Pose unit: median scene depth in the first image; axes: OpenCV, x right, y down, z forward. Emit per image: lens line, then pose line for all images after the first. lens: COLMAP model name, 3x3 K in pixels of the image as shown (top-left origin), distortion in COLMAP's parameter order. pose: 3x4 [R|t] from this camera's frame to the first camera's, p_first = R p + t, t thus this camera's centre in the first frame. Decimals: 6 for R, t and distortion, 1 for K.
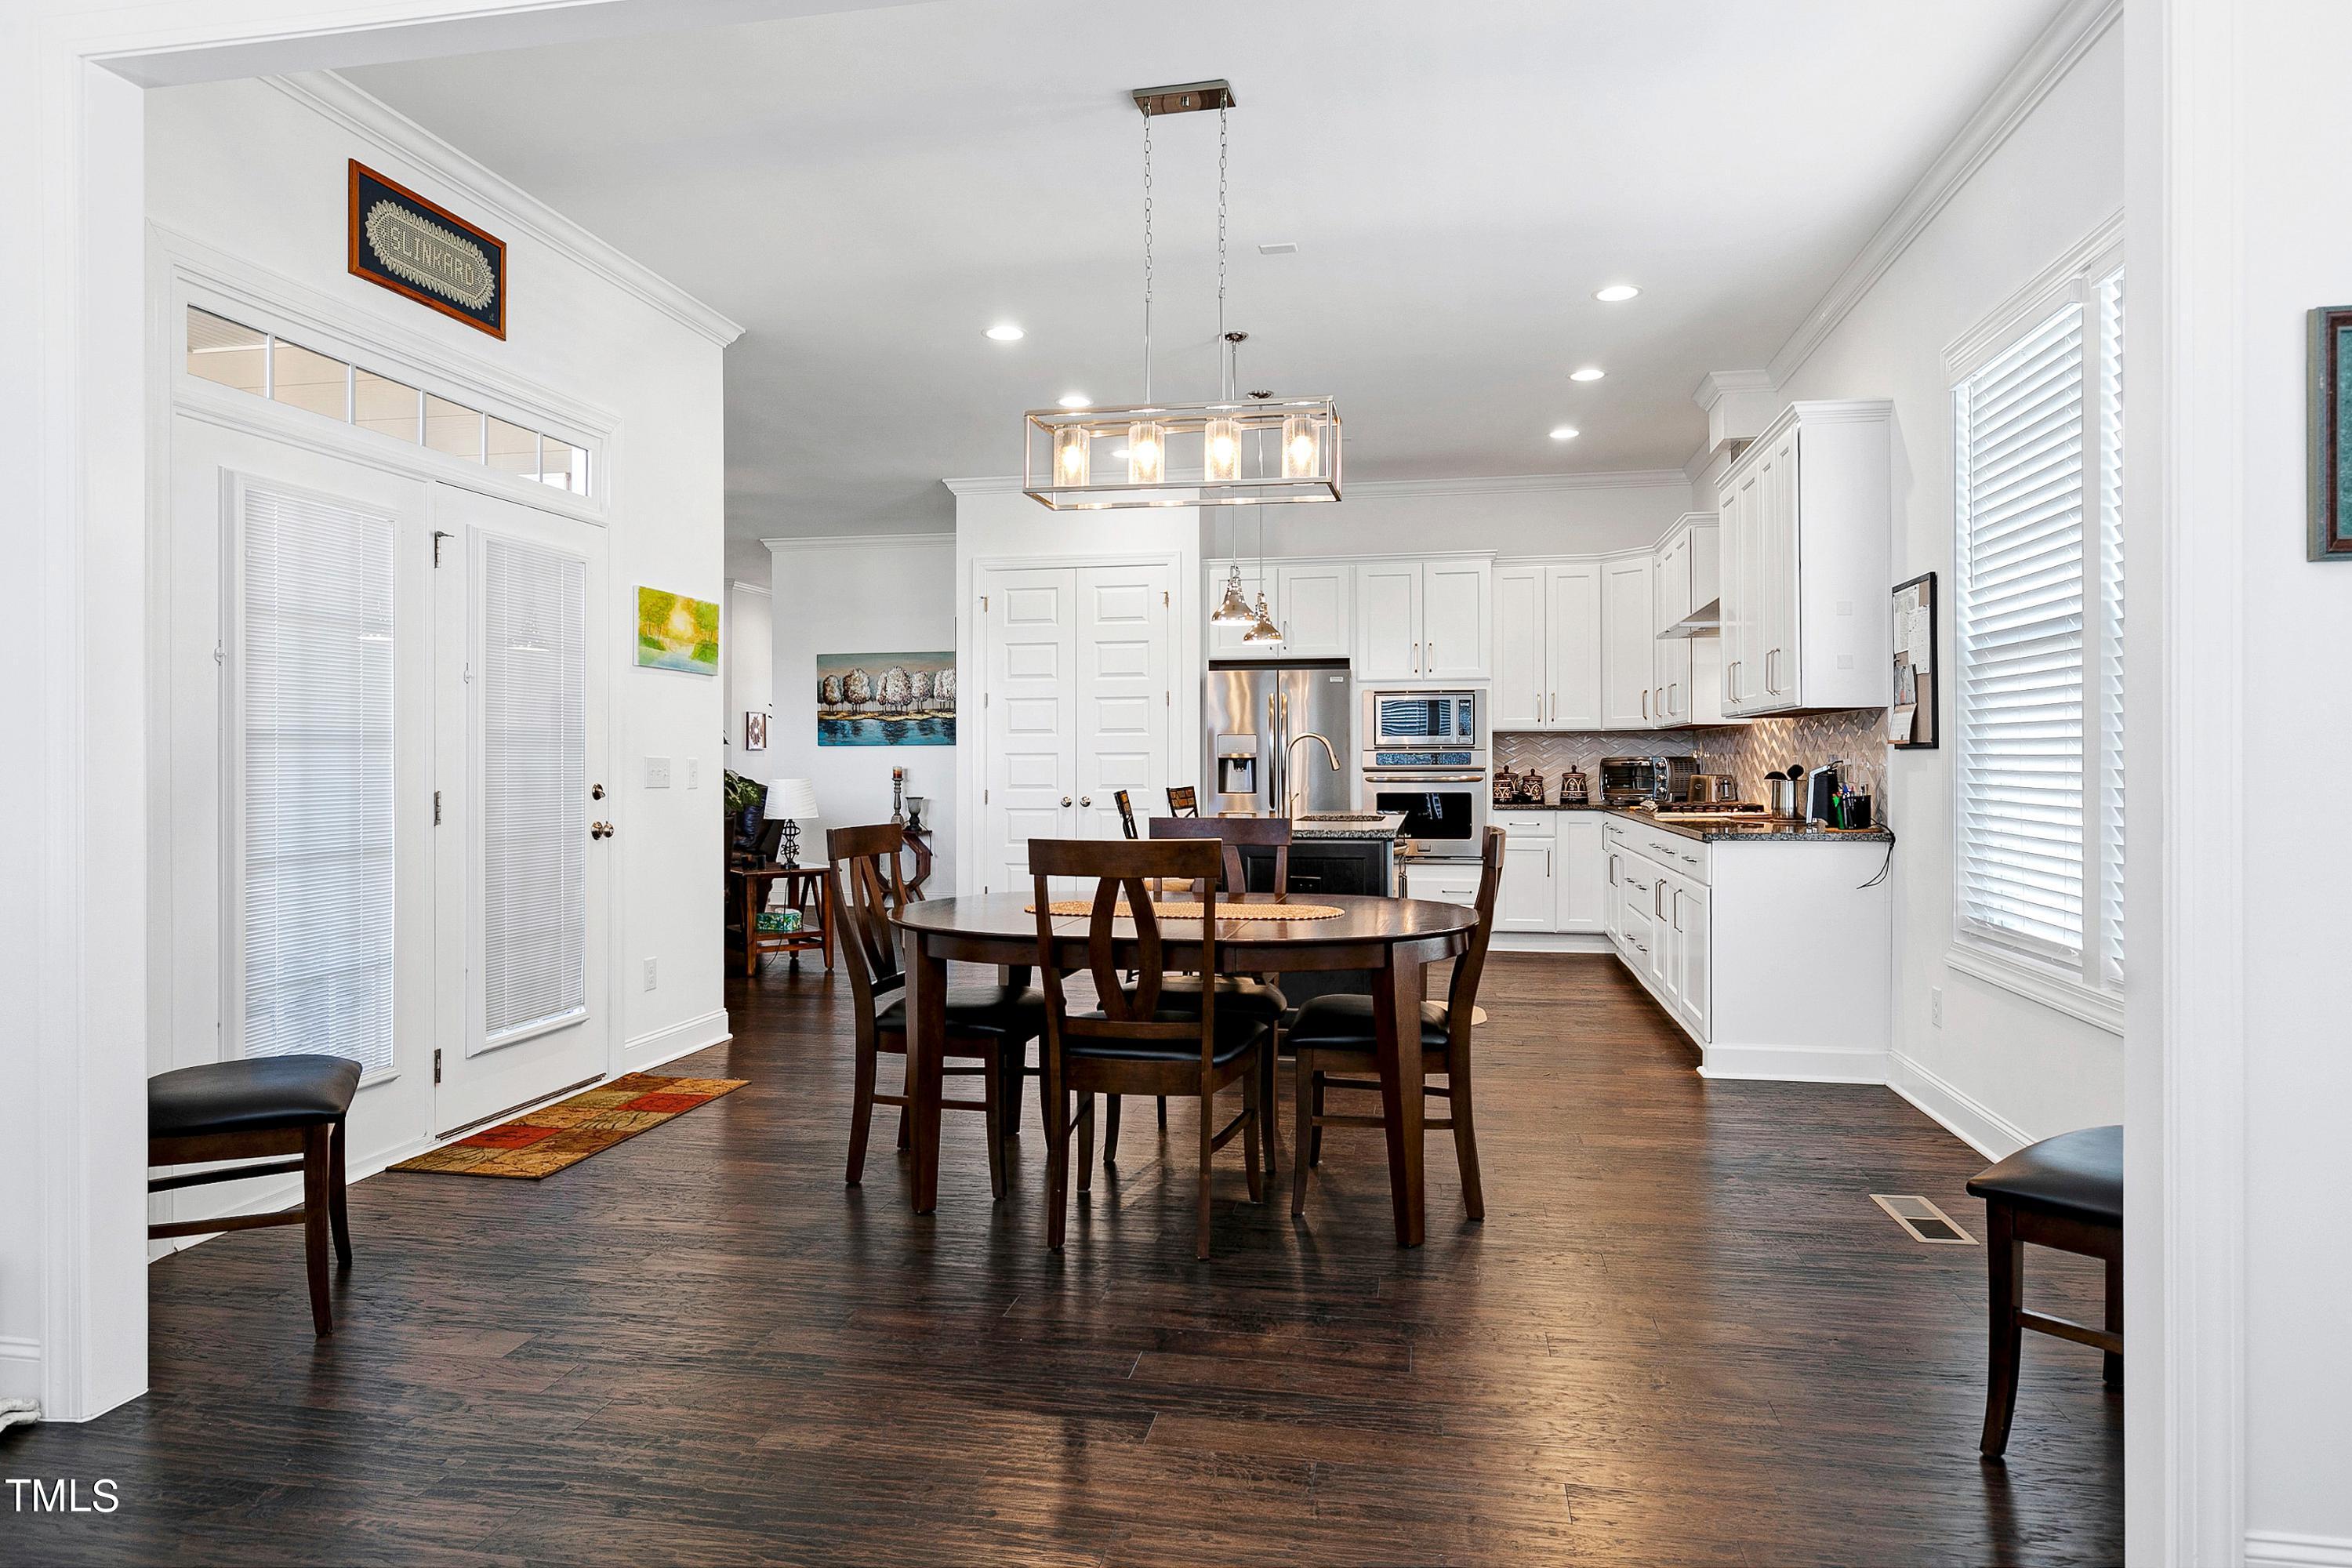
lens RADIAL K [[1417.0, 0, 1169.6], [0, 1417.0, 772.4], [0, 0, 1]] dist [0.002918, 0.000222]
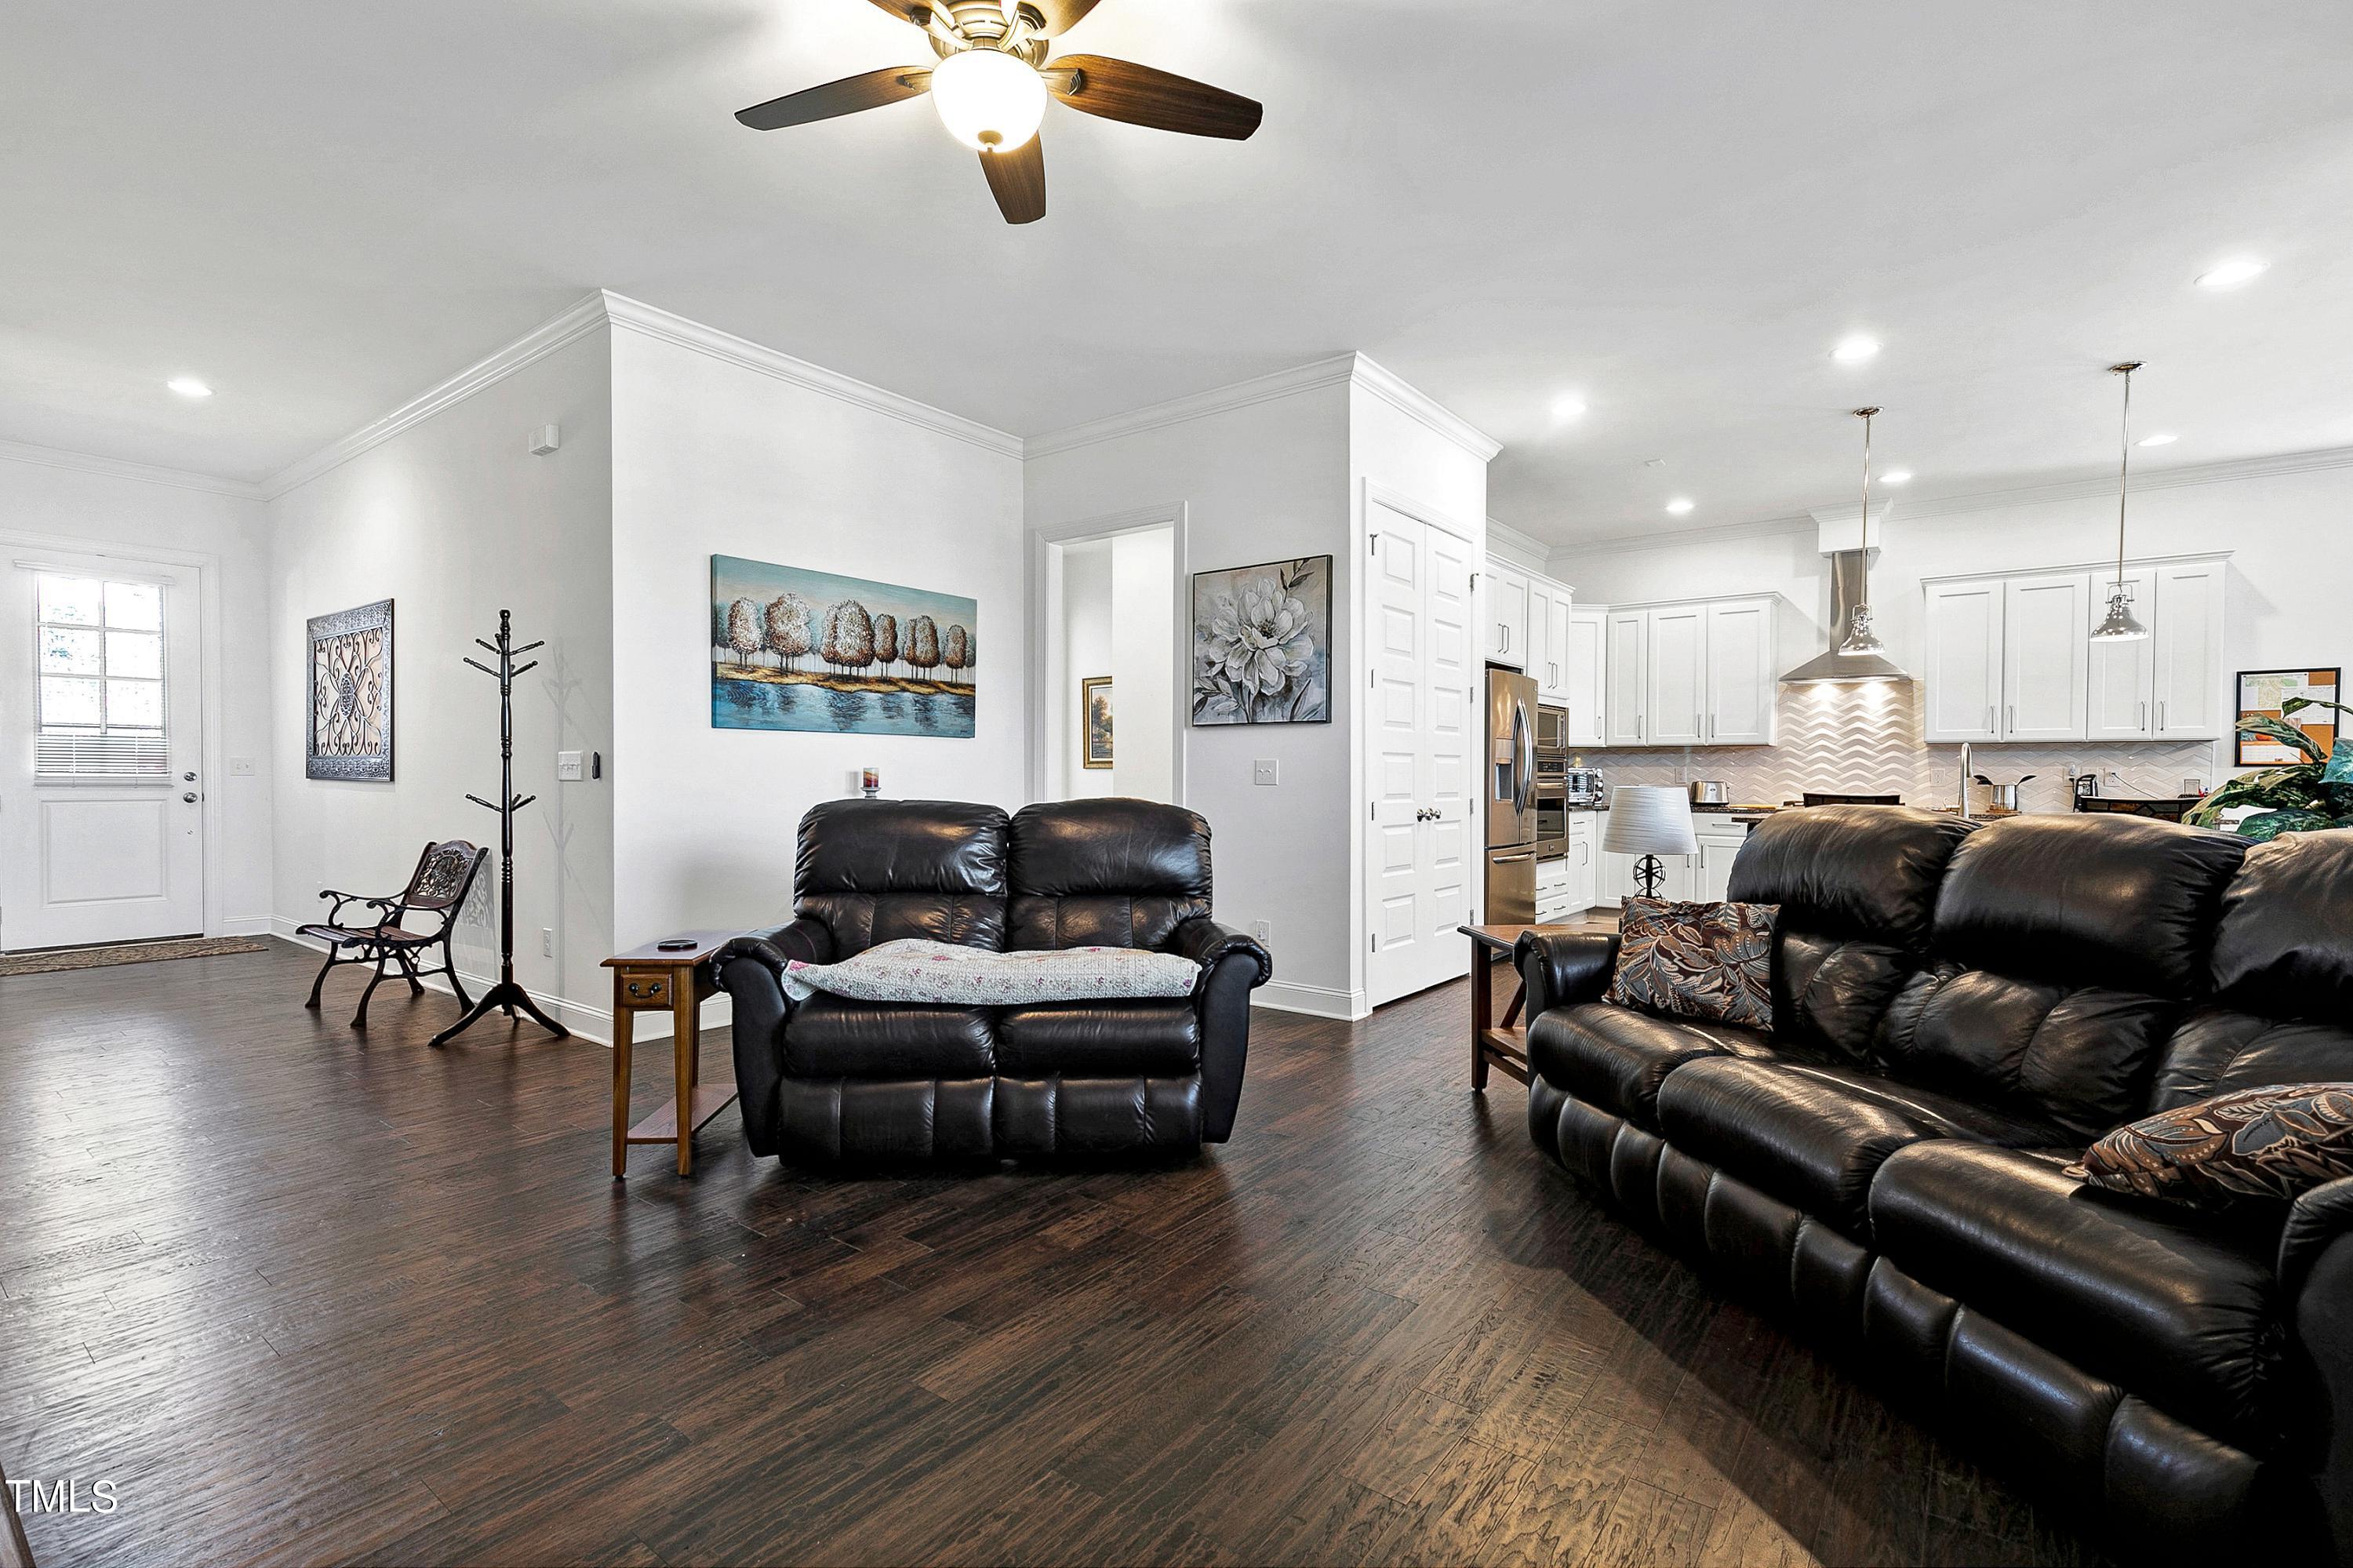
lens RADIAL K [[1073.7, 0, 1157.3], [0, 1073.7, 789.7], [0, 0, 1]] dist [0.006355, -0.002620]
pose [[0.466120, -0.005842, 0.884702, -0.696294], [-0.001618, 0.999971, 0.007455, 0.002306], [-0.884720, -0.004907, 0.466097, 0.869862]]
